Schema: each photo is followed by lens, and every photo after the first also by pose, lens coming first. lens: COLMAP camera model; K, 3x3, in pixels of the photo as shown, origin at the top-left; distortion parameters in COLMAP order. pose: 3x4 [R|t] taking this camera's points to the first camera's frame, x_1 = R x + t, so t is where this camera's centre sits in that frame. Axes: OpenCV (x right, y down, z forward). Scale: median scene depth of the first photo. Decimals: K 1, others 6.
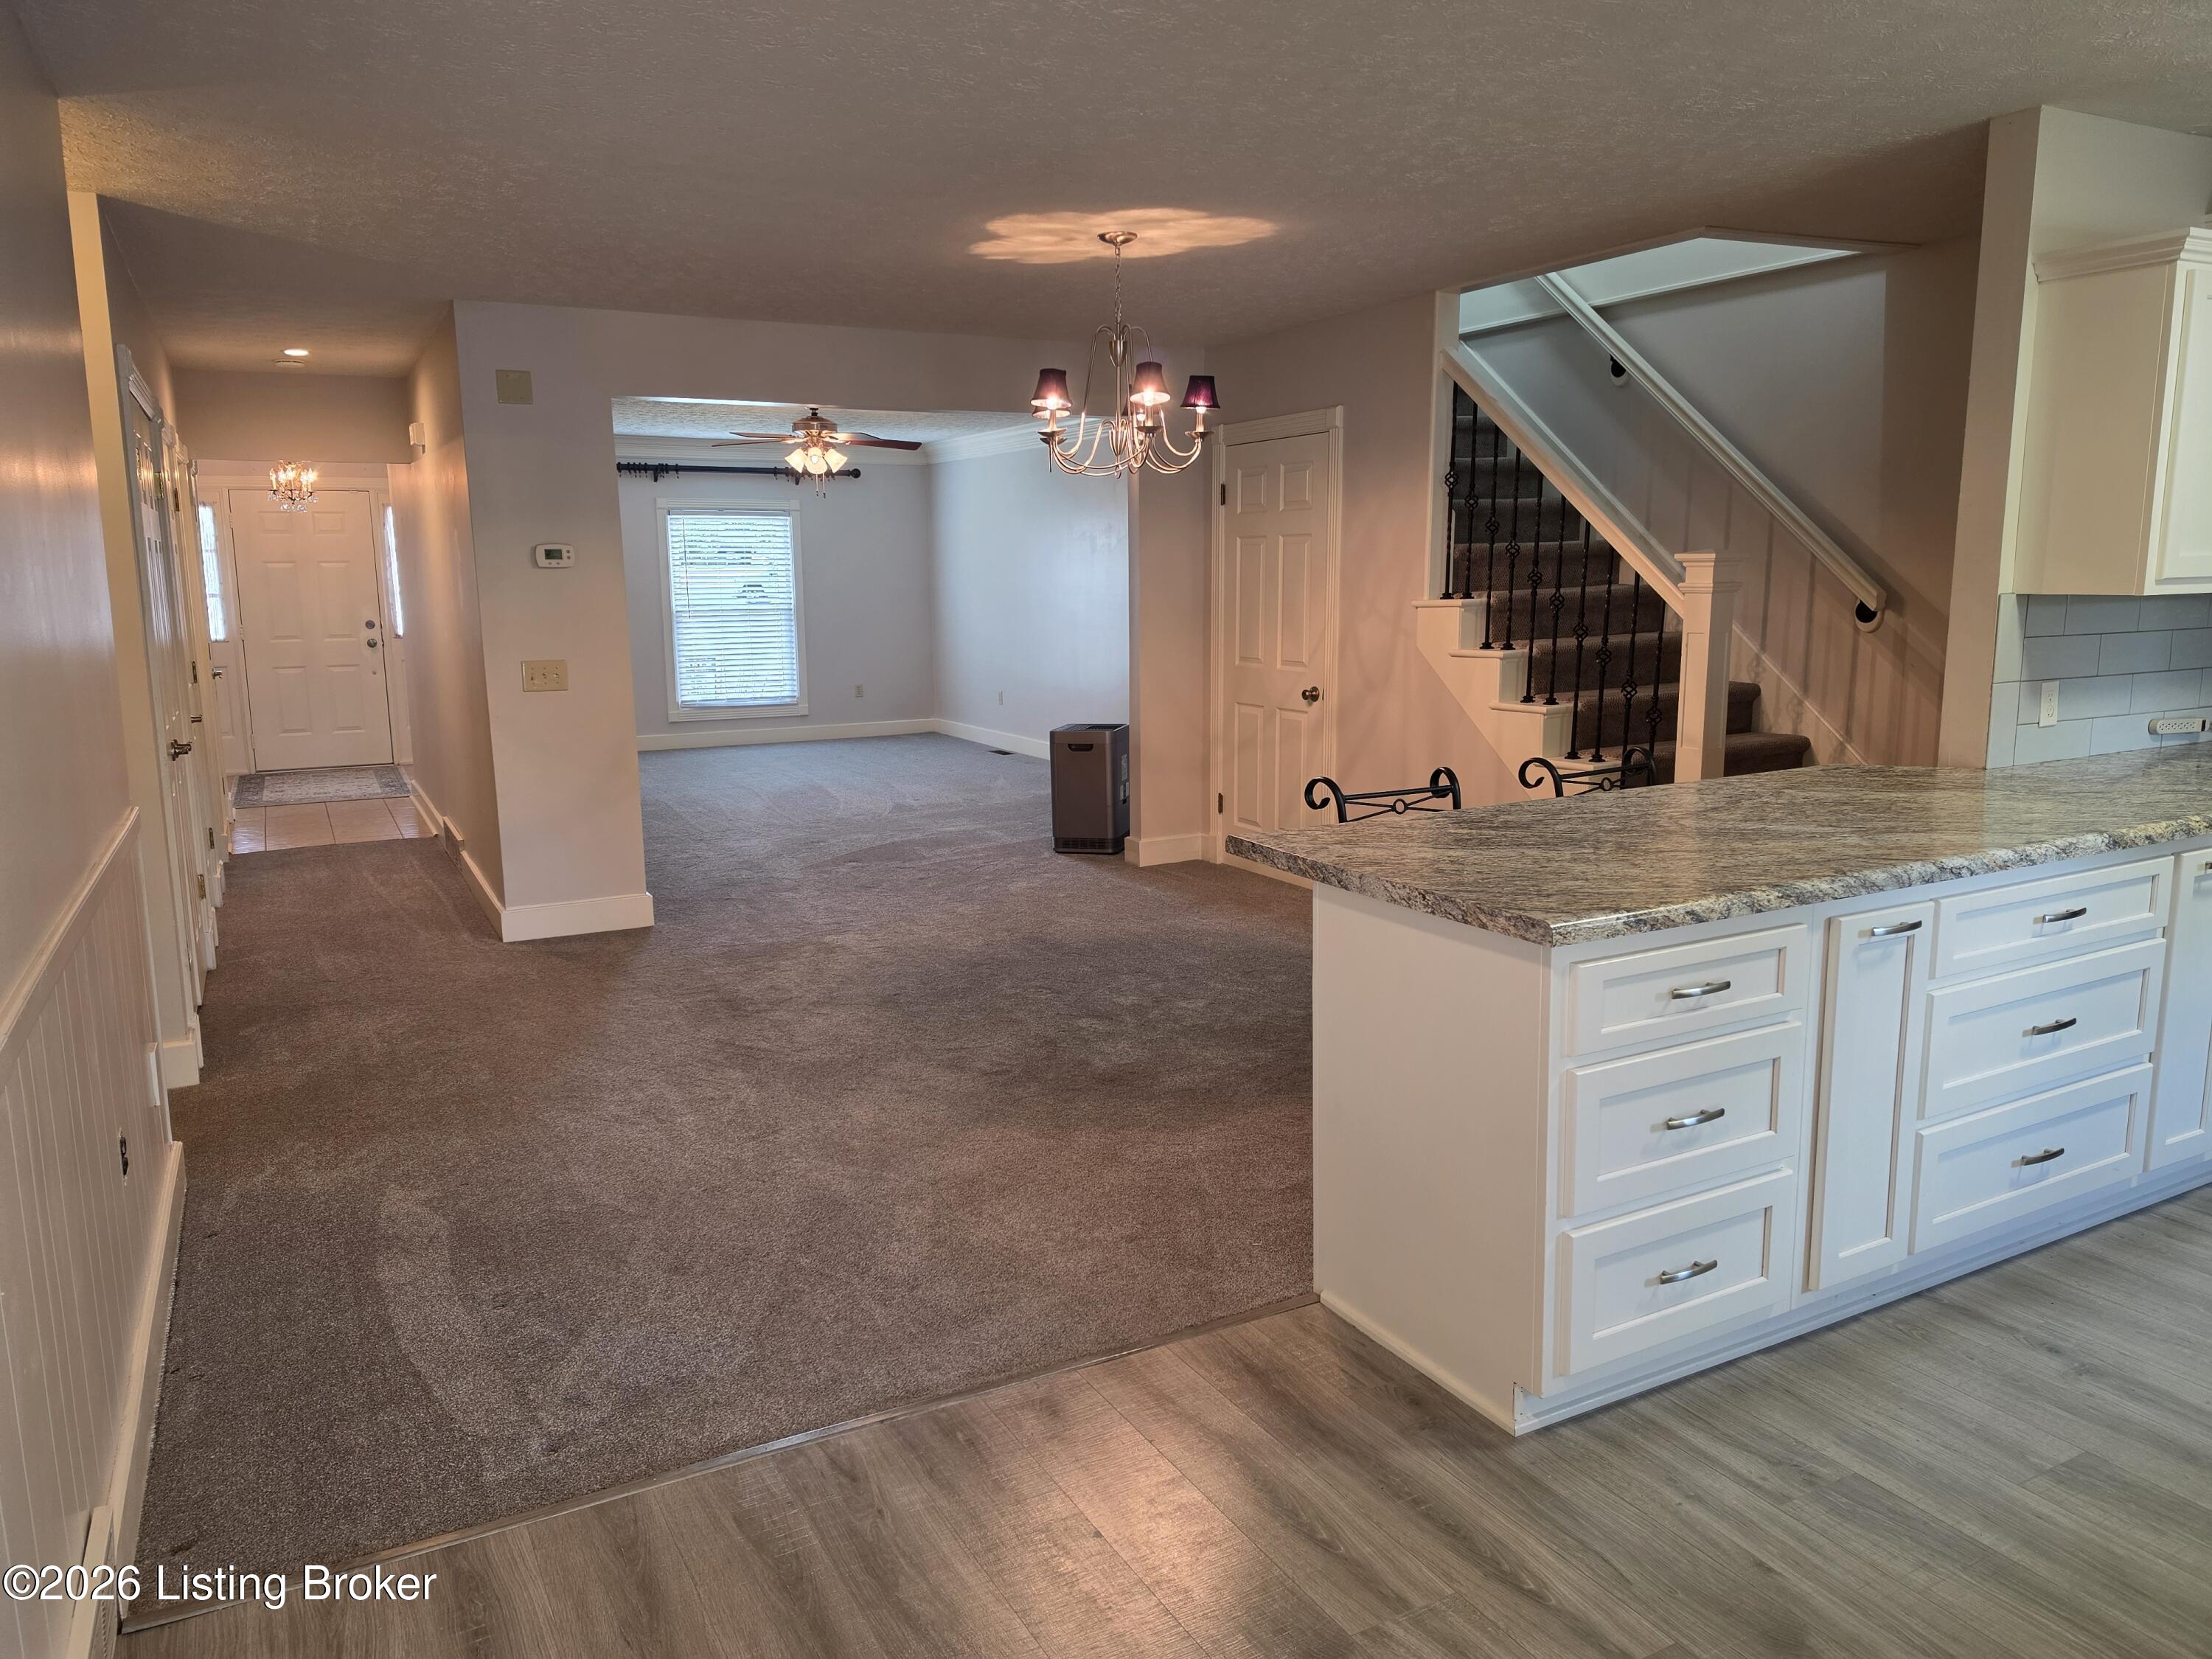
lens RADIAL K [[1512.6, 0, 1094.5], [0, 1512.6, 827.7], [0, 0, 1]] dist [0.089662, -0.104281]
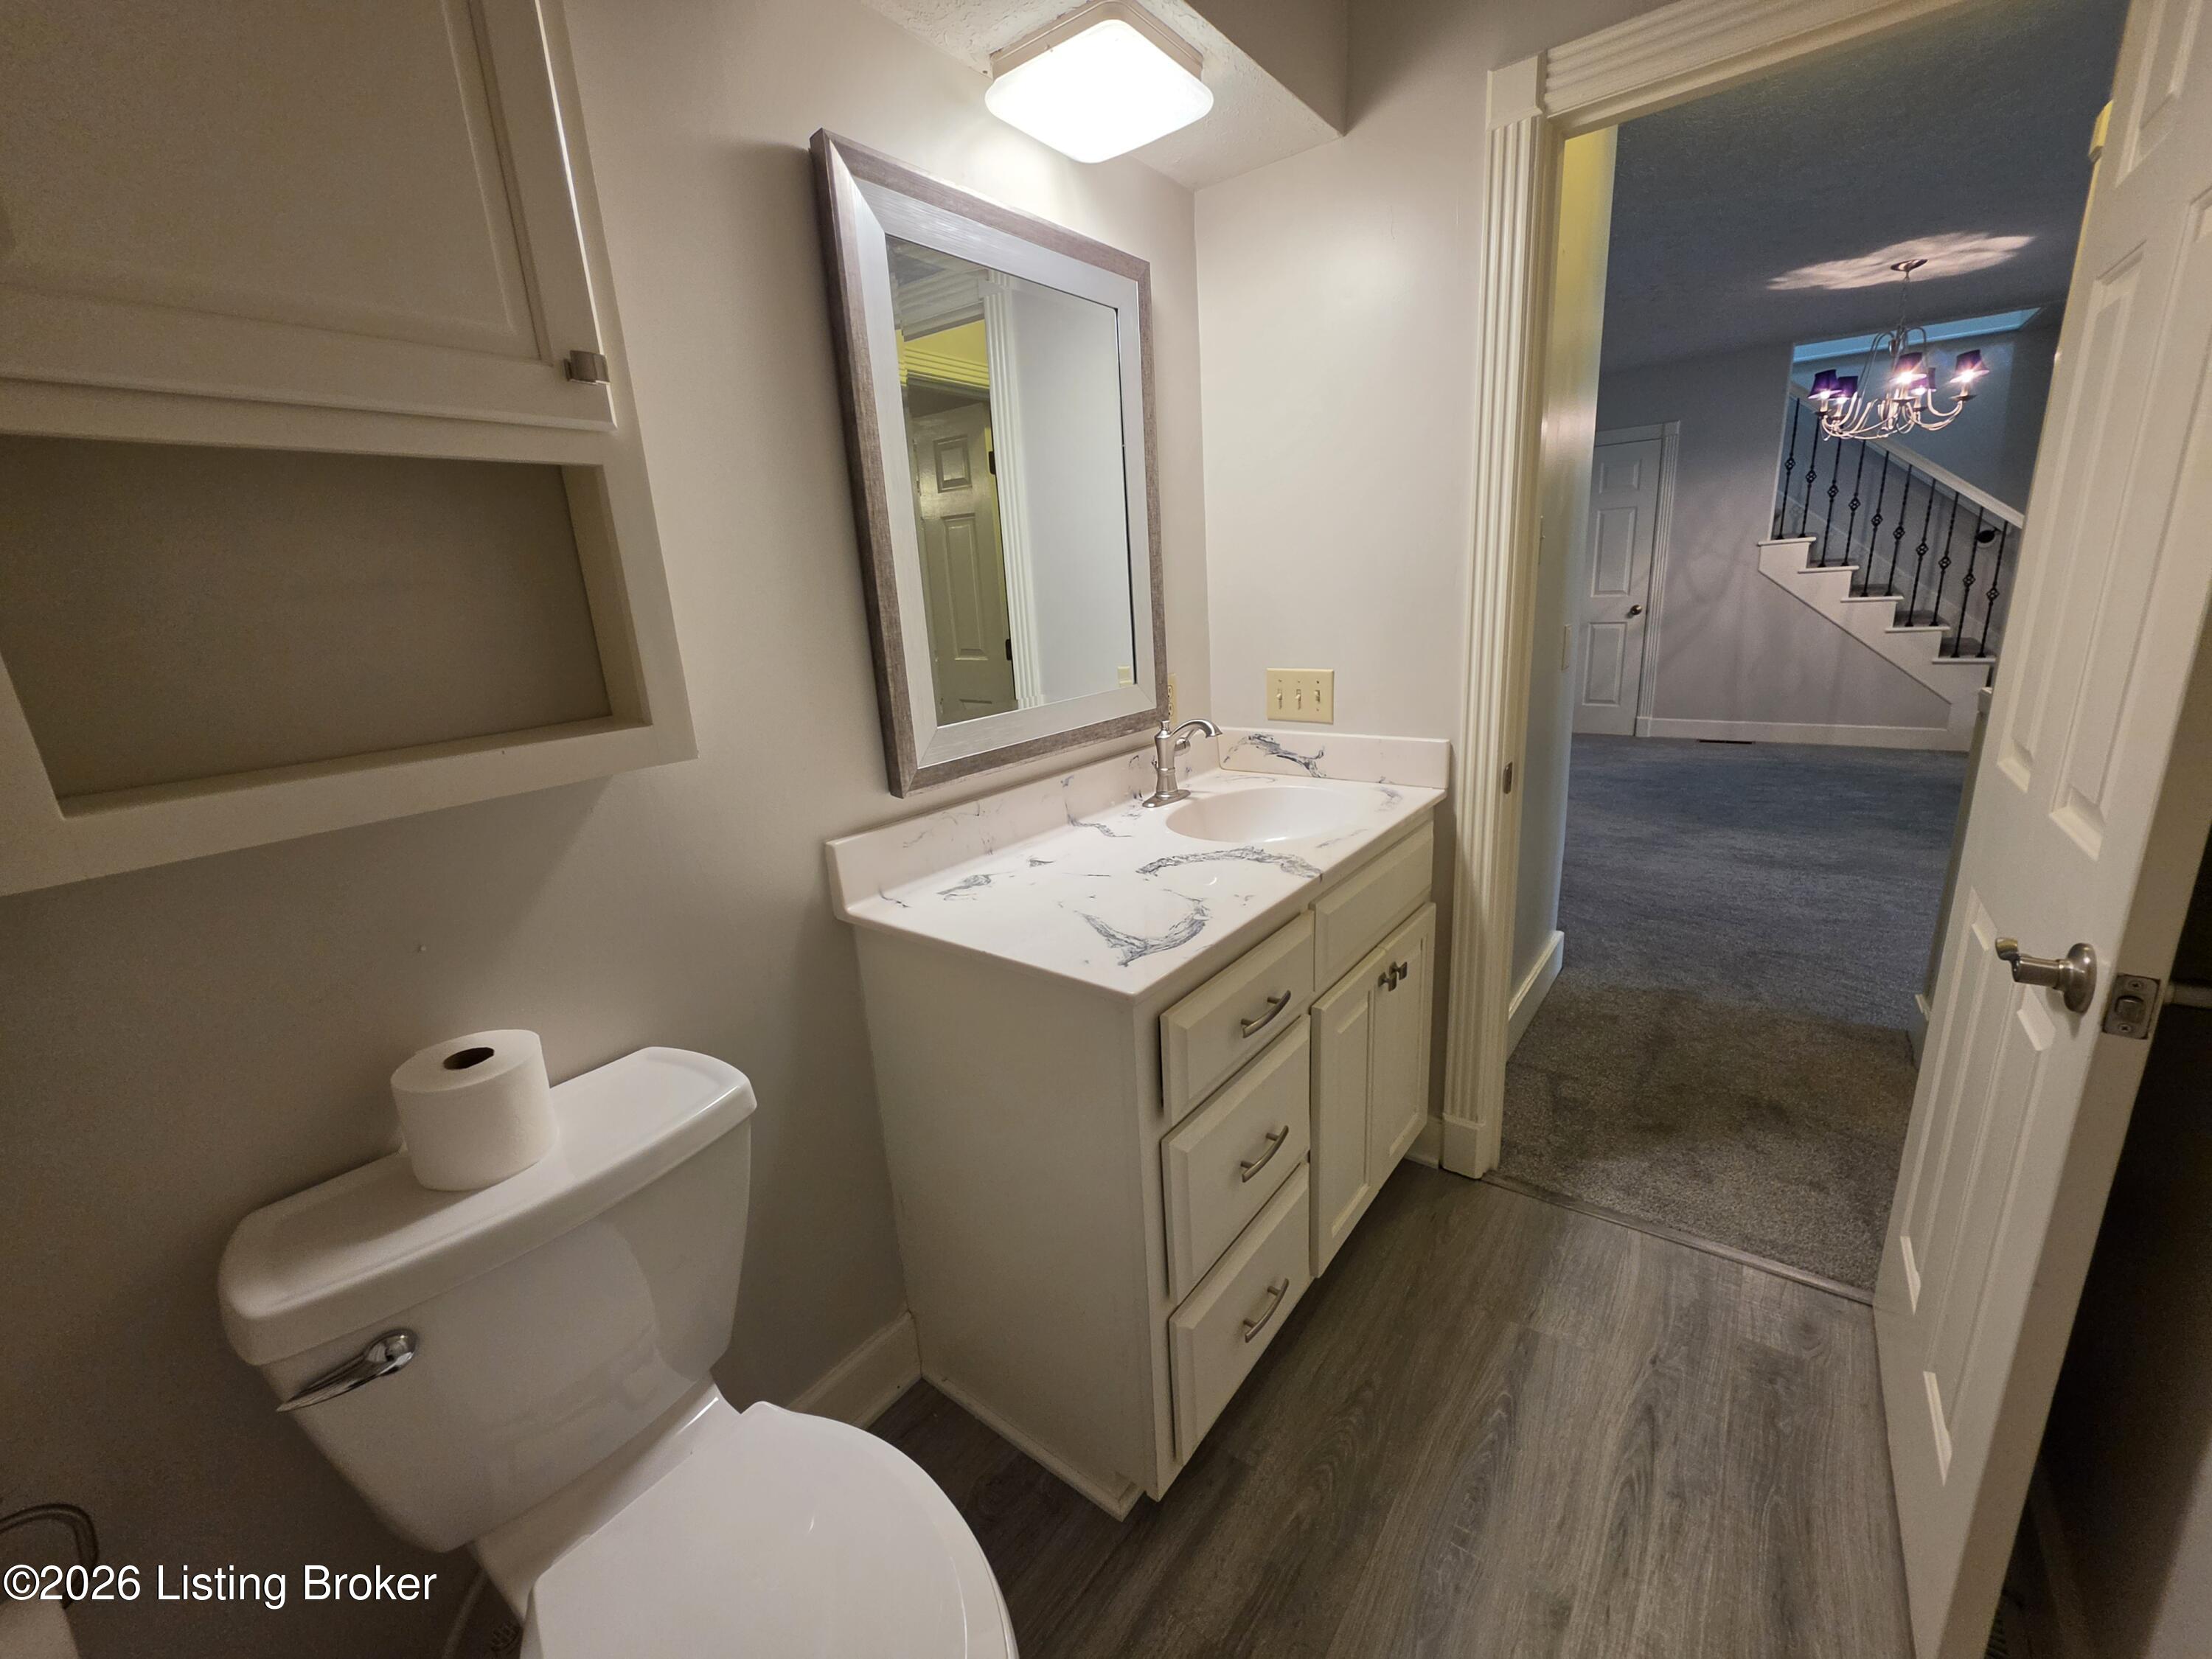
lens RADIAL K [[866.8, 0, 1139.0], [0, 866.8, 819.8], [0, 0, 1]] dist [-0.000066, 0.000132]
pose [[0.902369, -0.147473, 0.404947, -0.994280], [0.116678, 0.988137, 0.099859, -0.032046], [-0.414870, -0.042861, 0.908871, 0.525452]]
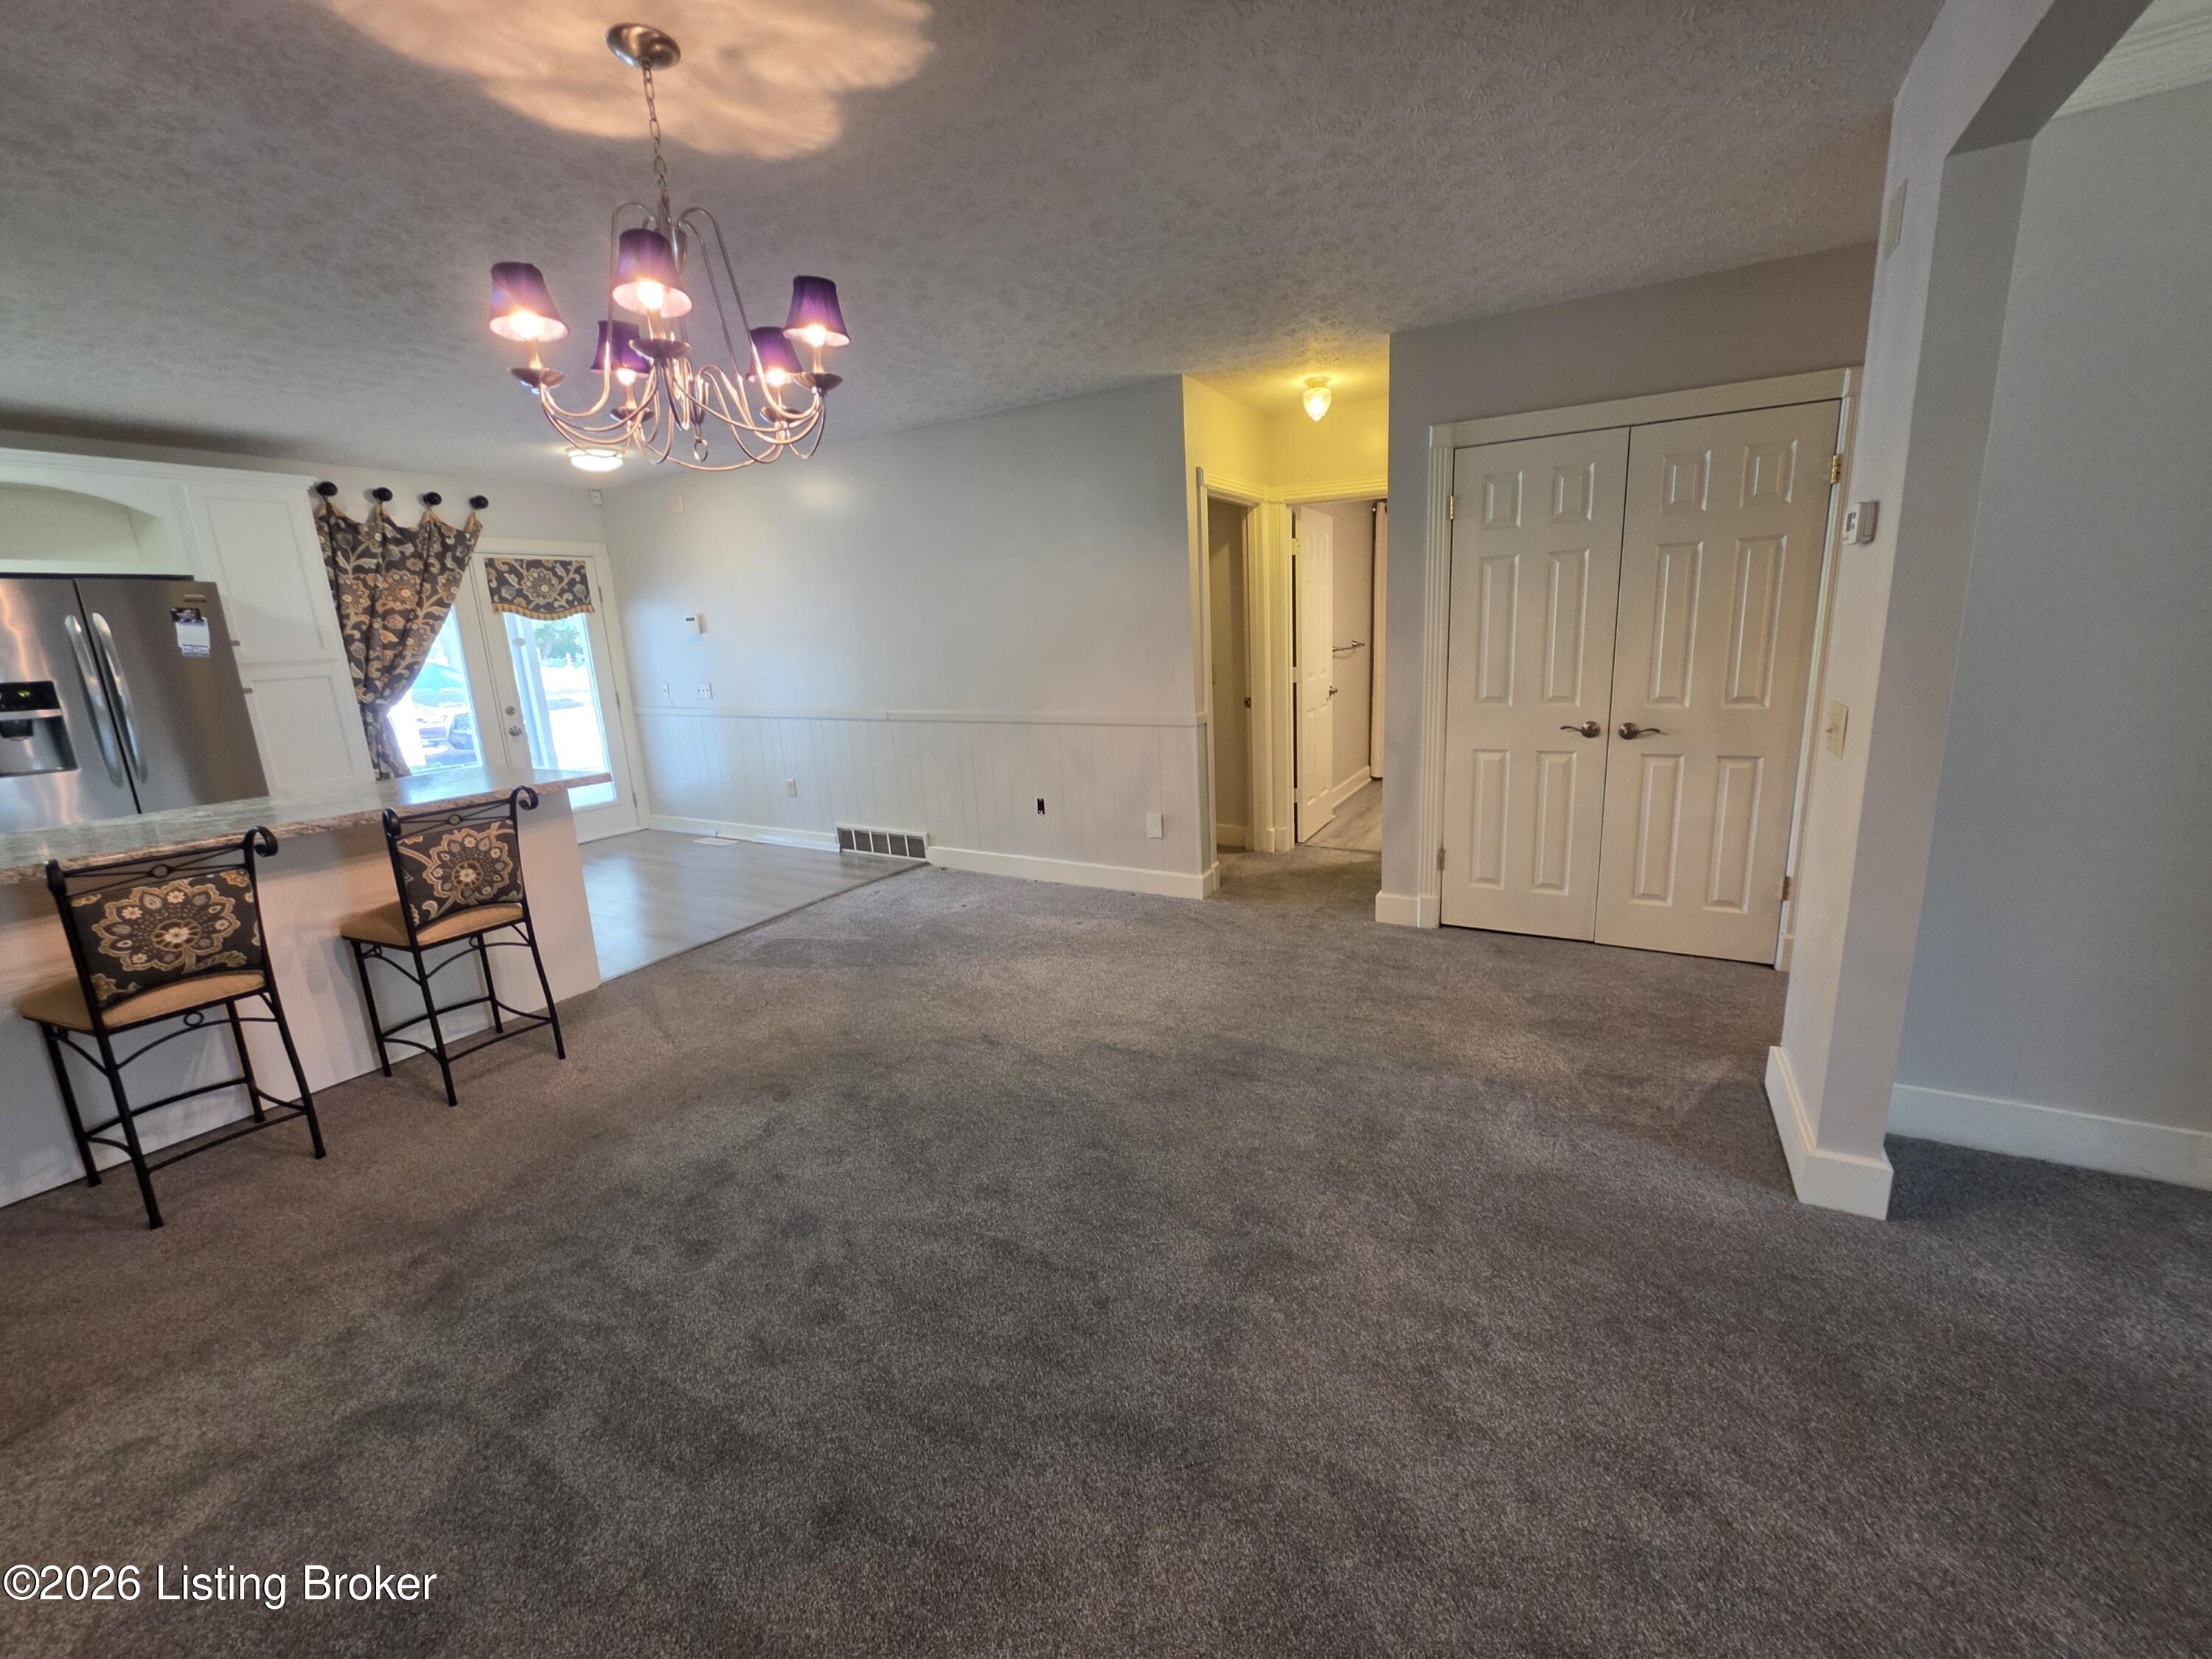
lens RADIAL K [[887.0, 0, 1112.5], [0, 887.0, 821.5], [0, 0, 1]] dist [-0.002620, 0.000812]
pose [[-0.845113, 0.166190, -0.508099, 0.083090], [-0.032391, 0.932785, 0.358974, -0.225639], [0.533606, 0.319831, -0.782926, 1.410665]]
